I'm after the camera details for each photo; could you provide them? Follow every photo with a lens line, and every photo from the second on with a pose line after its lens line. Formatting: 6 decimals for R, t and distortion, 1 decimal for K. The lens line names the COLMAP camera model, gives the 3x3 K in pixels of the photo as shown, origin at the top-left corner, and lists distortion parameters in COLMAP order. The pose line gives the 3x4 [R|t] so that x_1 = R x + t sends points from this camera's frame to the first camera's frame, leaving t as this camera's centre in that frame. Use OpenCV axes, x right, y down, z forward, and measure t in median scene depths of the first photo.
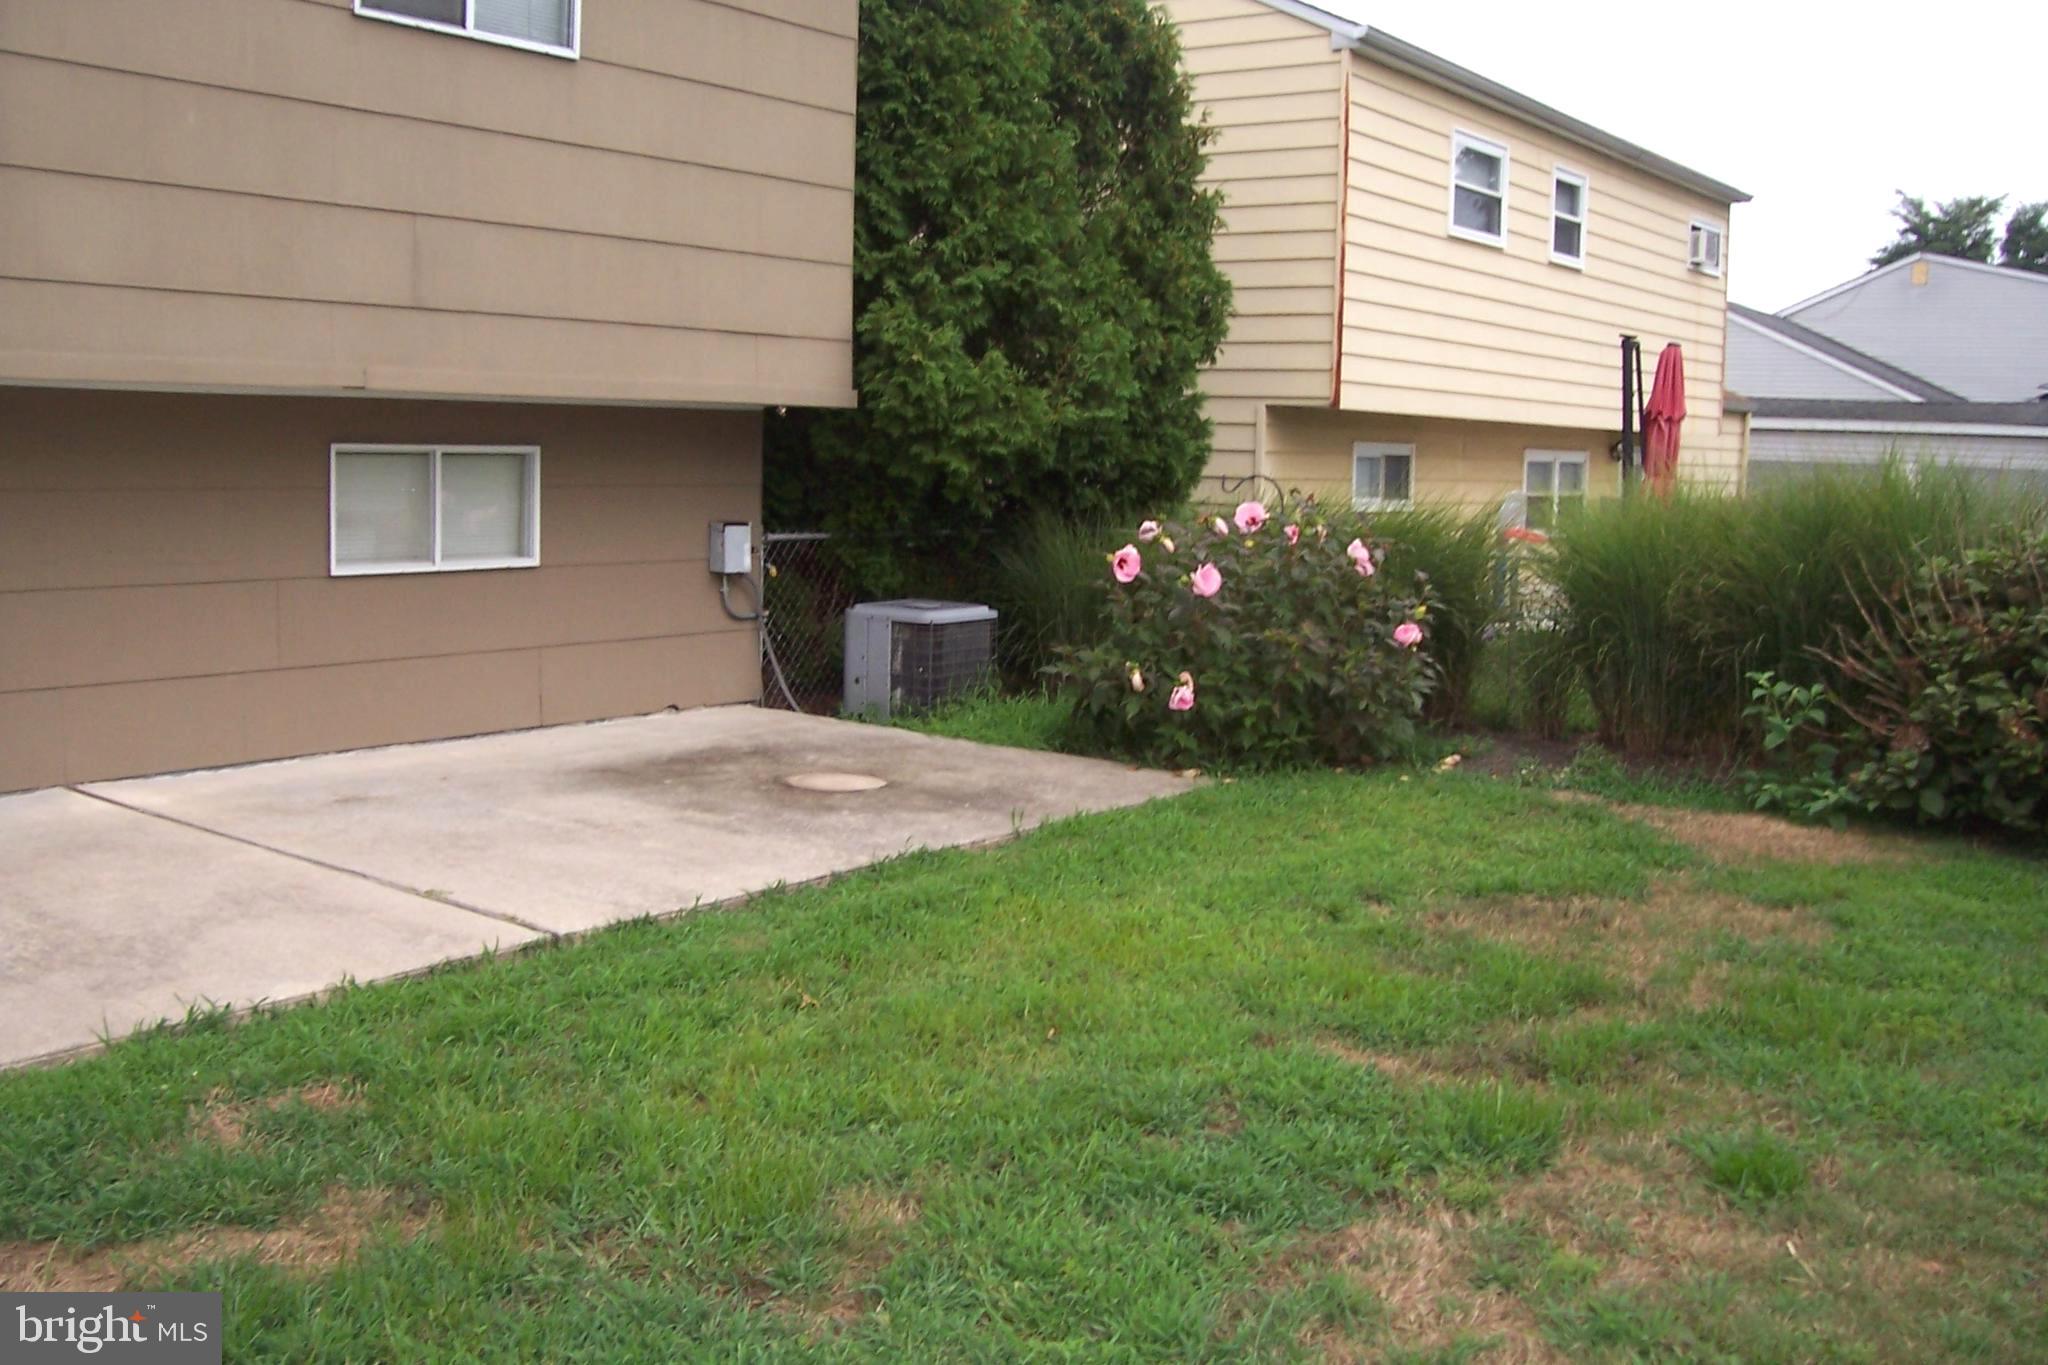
lens RADIAL K [[2022.0, 0, 1022.8], [0, 2022.0, 653.4], [0, 0, 1]] dist [-0.186451, 0.167390]
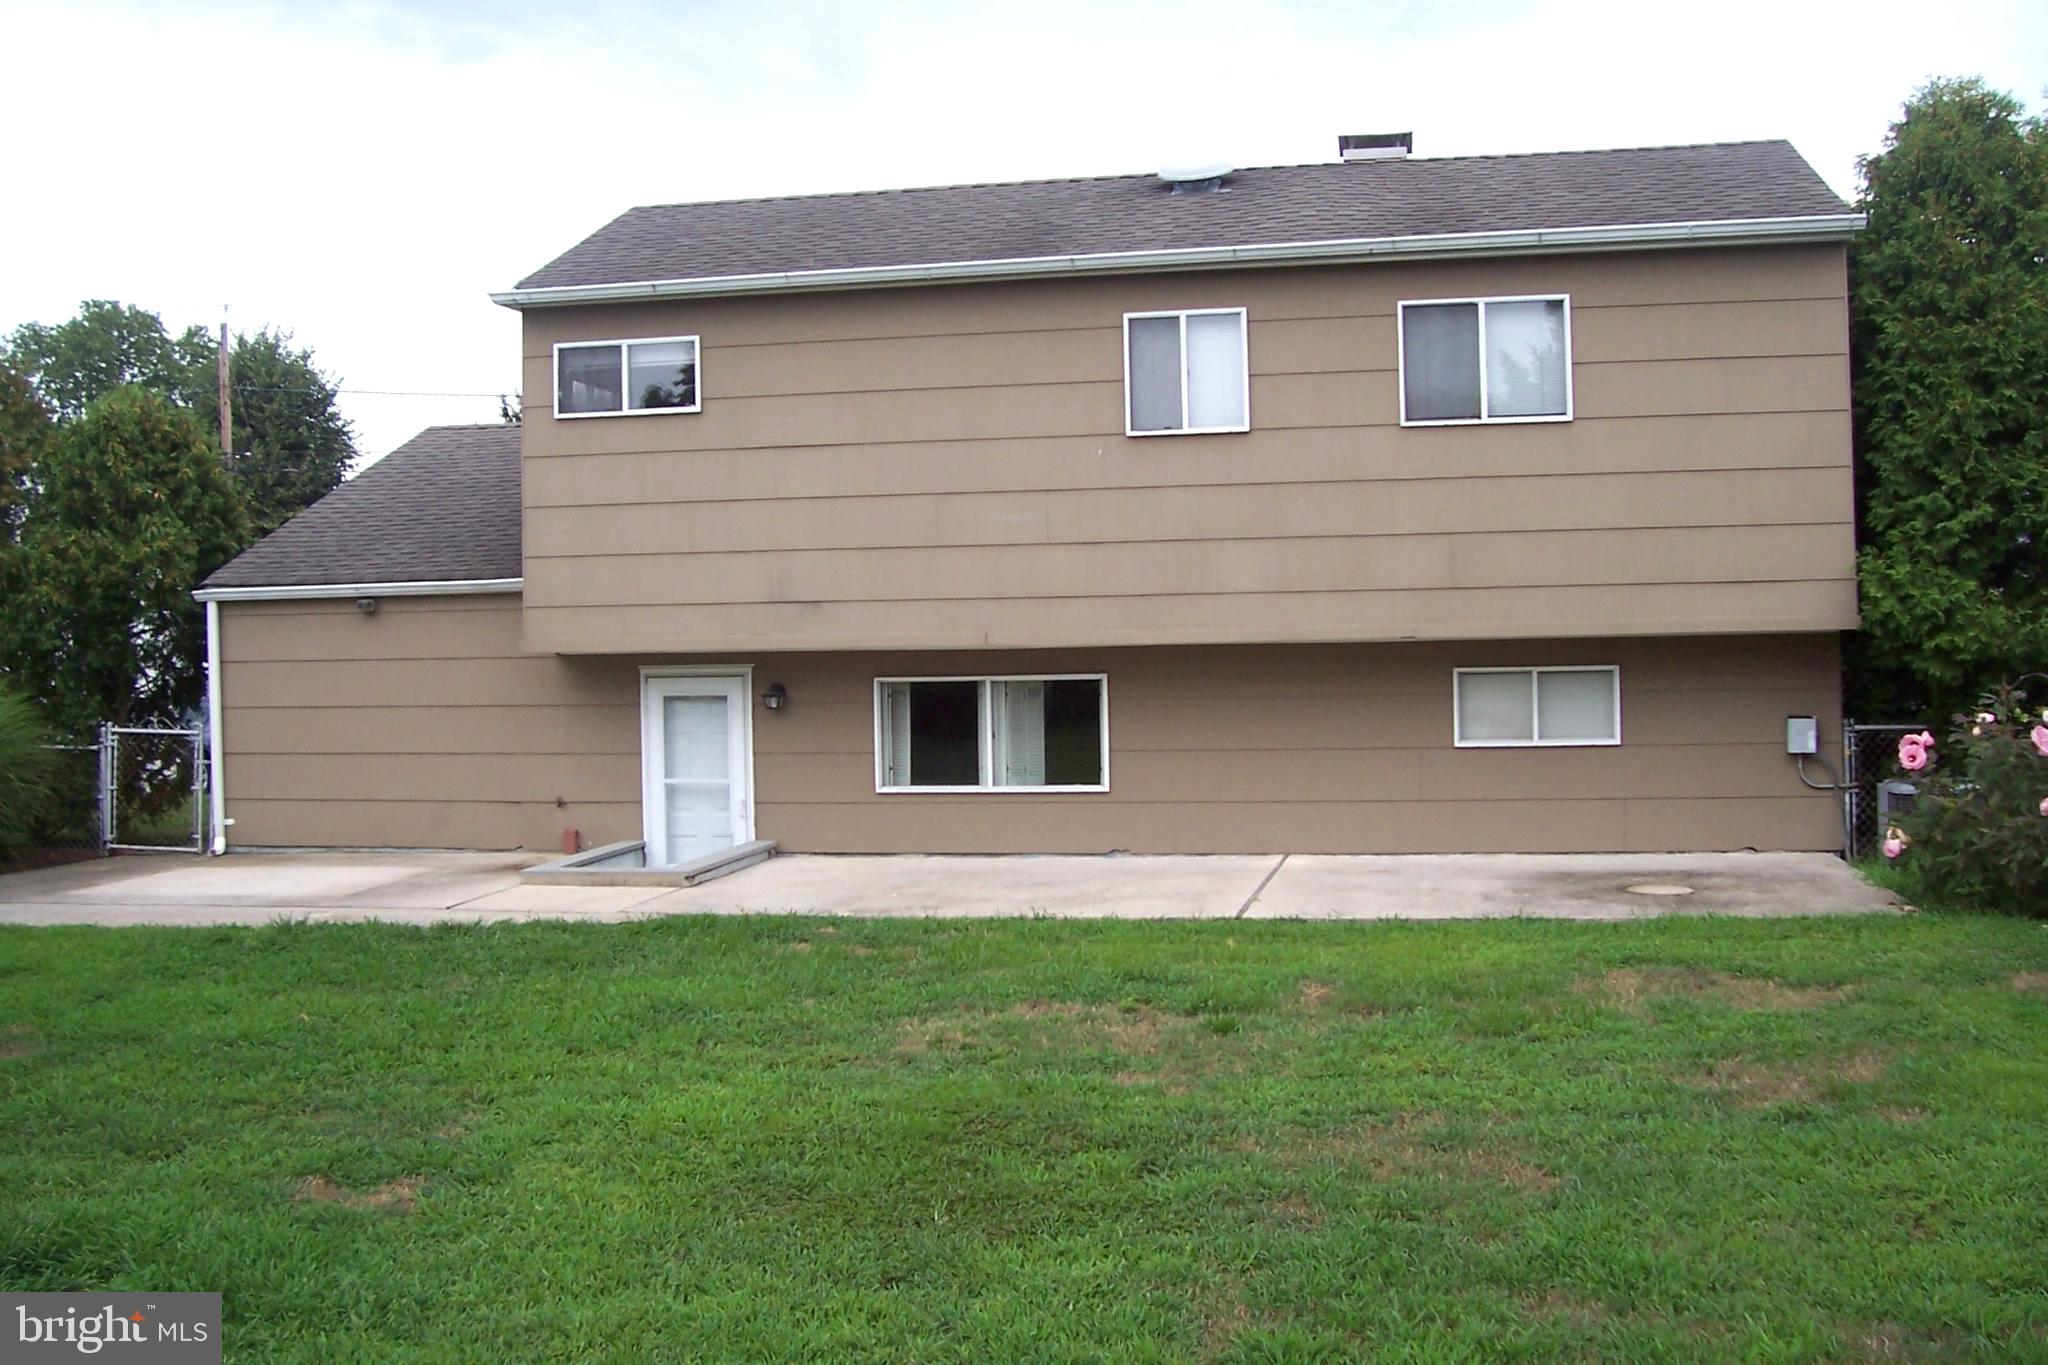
lens RADIAL K [[2022.0, 0, 1022.8], [0, 2022.0, 653.4], [0, 0, 1]] dist [-0.186451, 0.167390]
pose [[0.402555, -0.032530, -0.914818, 0.872120], [-0.064271, 0.995898, -0.063694, 0.011418], [0.913137, 0.084437, 0.398813, -0.015233]]
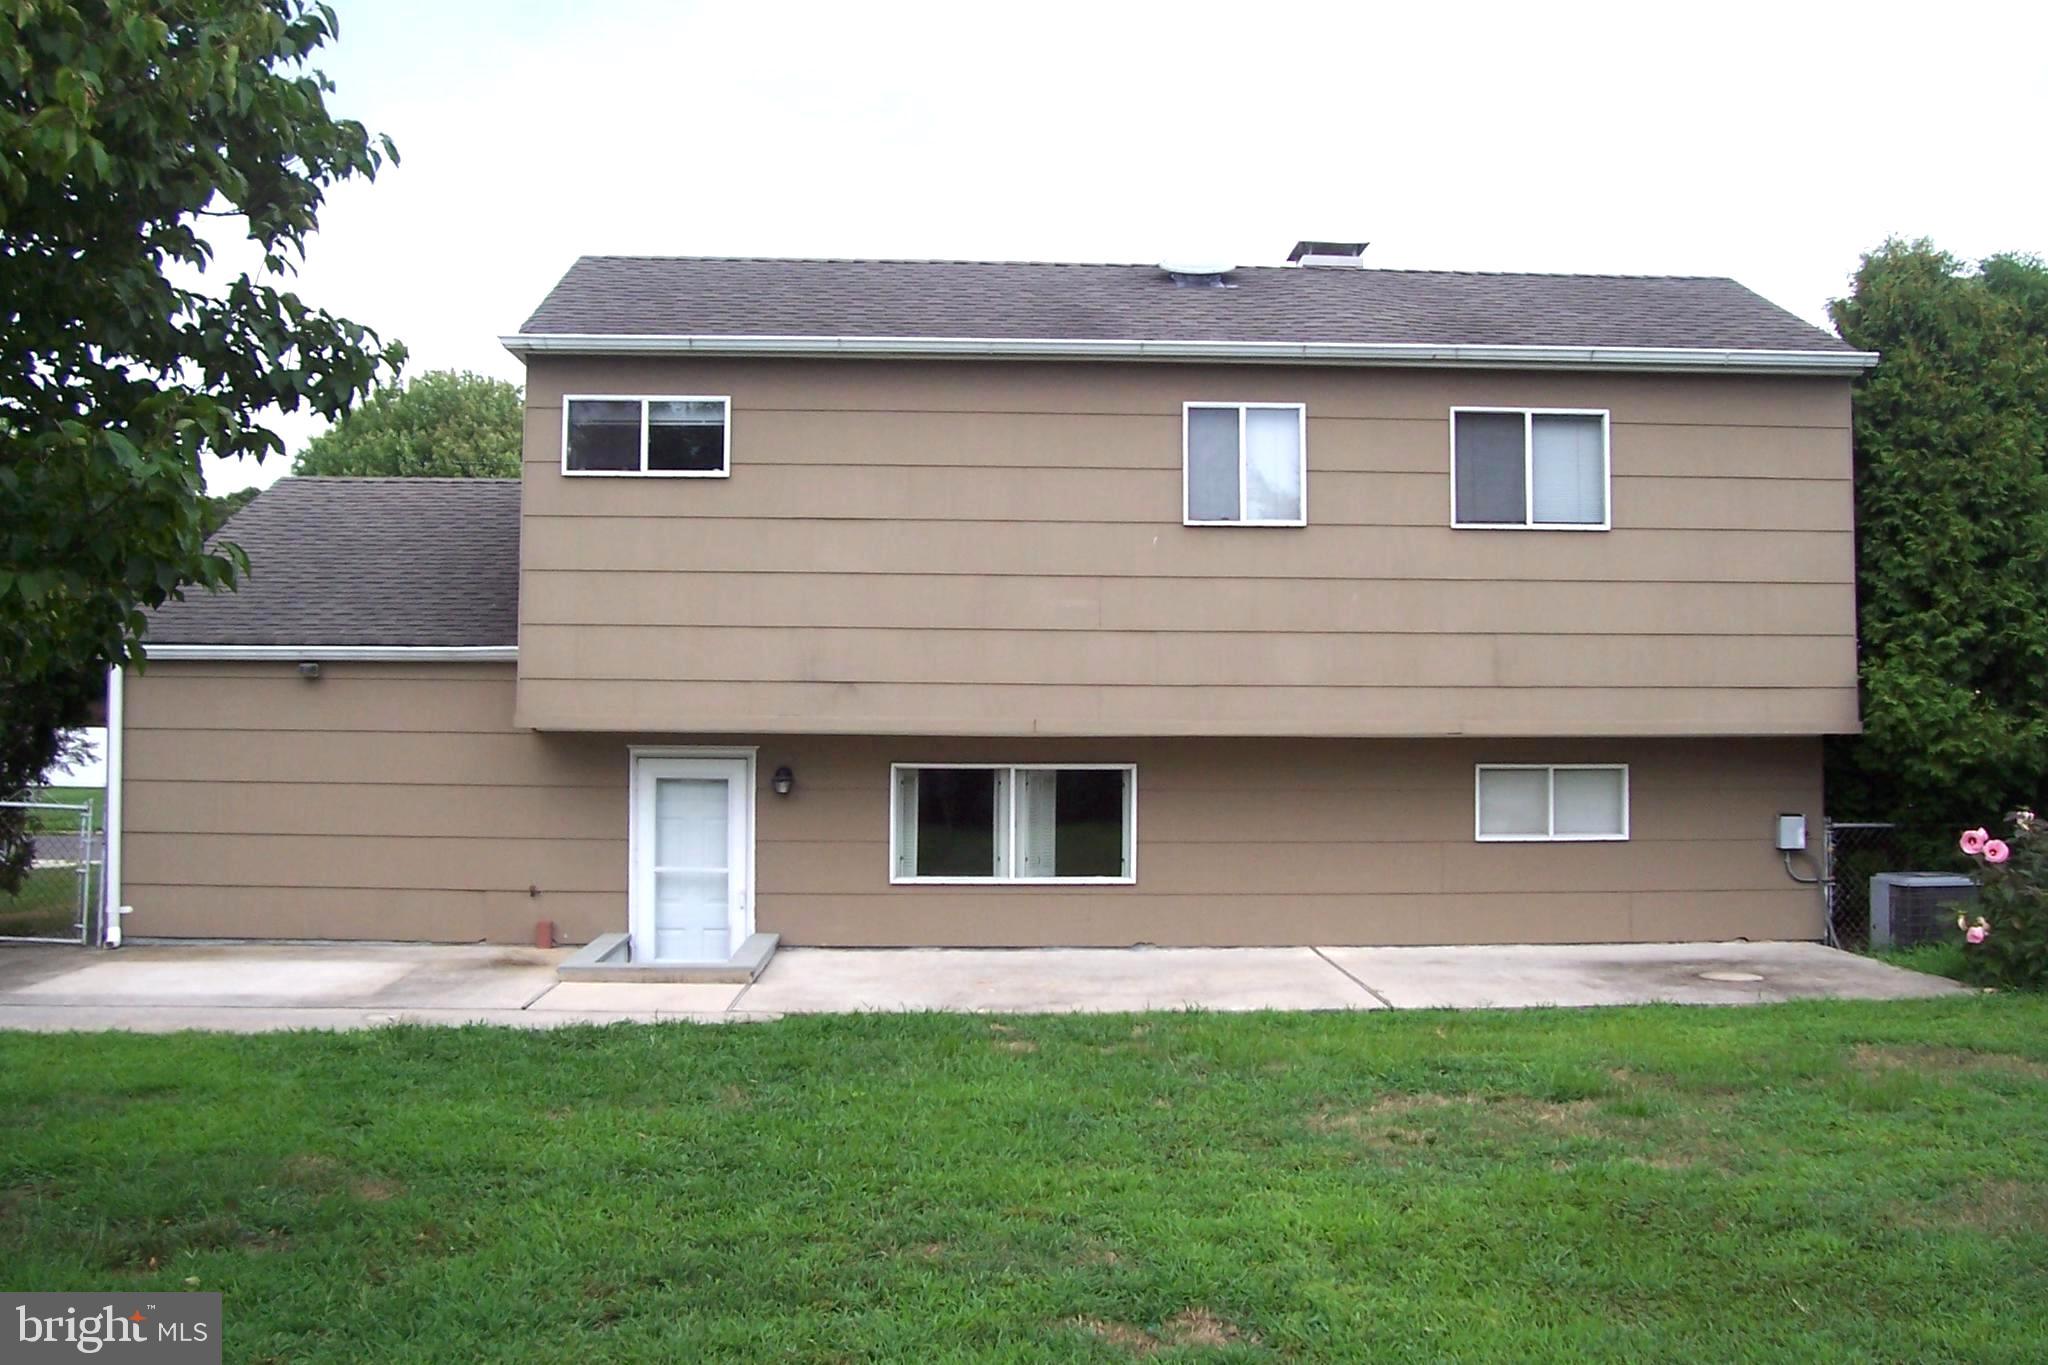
lens RADIAL K [[2022.0, 0, 1022.8], [0, 2022.0, 653.4], [0, 0, 1]] dist [-0.186451, 0.167390]
pose [[0.613293, -0.058406, -0.787693, 0.651854], [-0.068303, 0.989605, -0.126558, 0.038735], [0.786897, 0.131419, 0.602928, -0.316504]]
